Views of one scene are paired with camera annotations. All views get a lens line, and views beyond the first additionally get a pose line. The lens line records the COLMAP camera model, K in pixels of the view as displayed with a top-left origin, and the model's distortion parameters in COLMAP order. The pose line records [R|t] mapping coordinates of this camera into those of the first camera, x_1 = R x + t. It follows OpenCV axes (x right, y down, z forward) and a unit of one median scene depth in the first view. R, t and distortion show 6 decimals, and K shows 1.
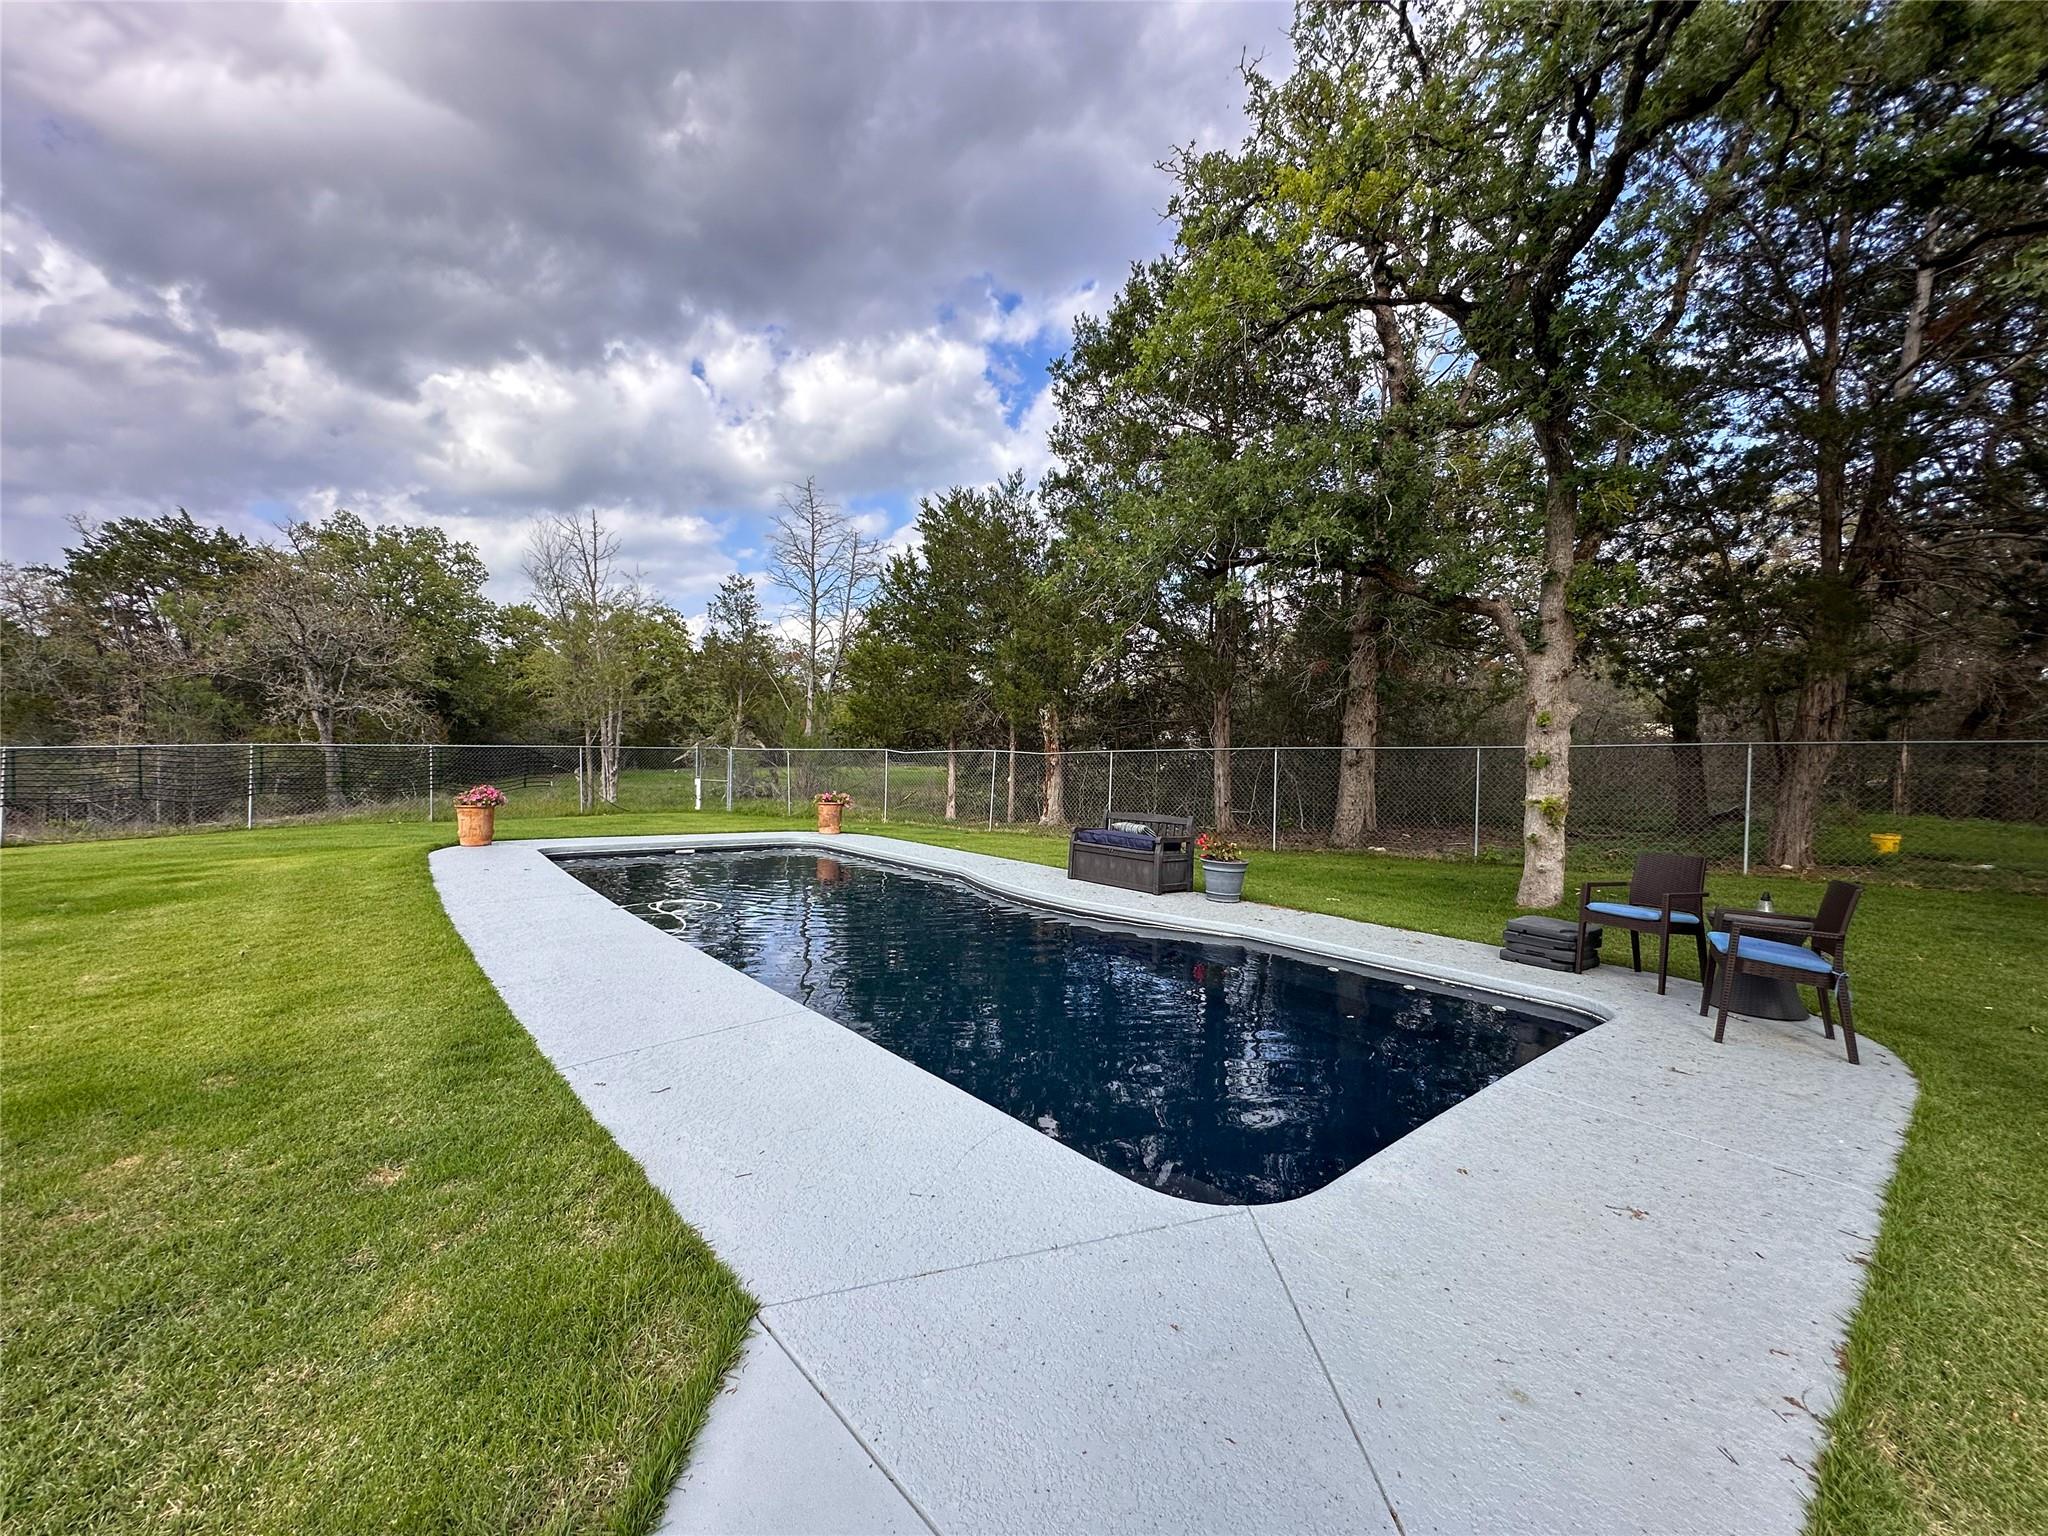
lens RADIAL K [[827.7, 0, 1032.6], [0, 827.7, 764.9], [0, 0, 1]] dist [0.008745, -0.001051]
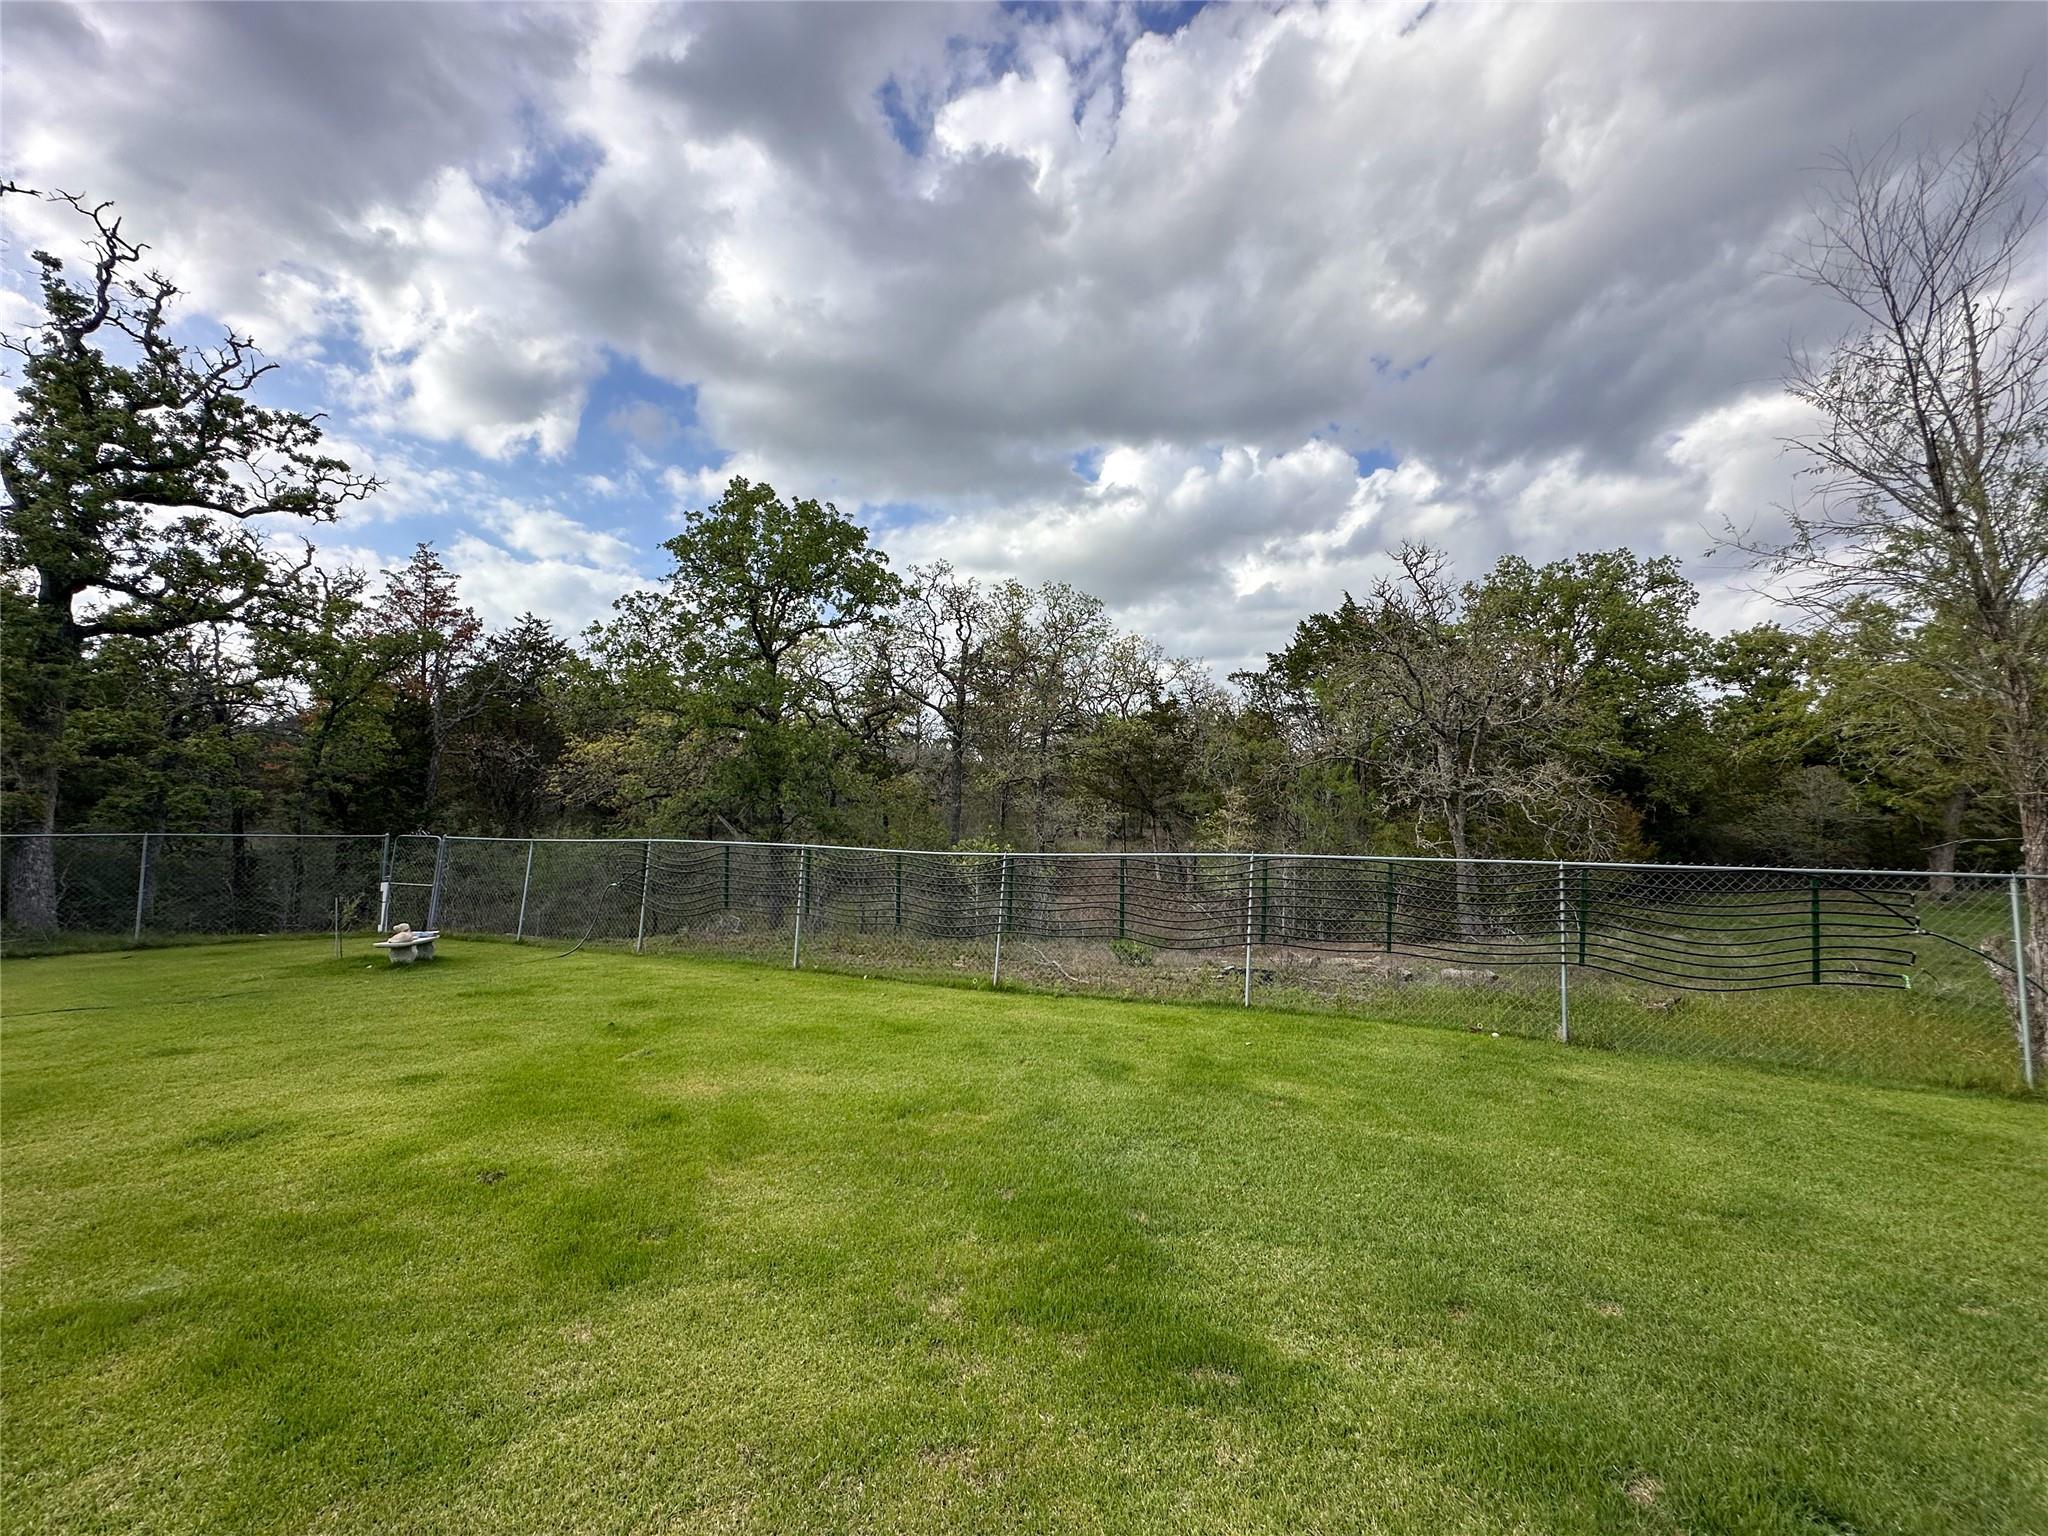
lens RADIAL K [[827.7, 0, 1022.5], [0, 827.7, 749.9], [0, 0, 1]] dist [0.008745, -0.001051]
pose [[0.238263, -0.071179, -0.968589, -0.133904], [-0.048699, 0.995180, -0.085113, -0.015588], [0.969979, 0.067448, 0.233648, 0.311809]]
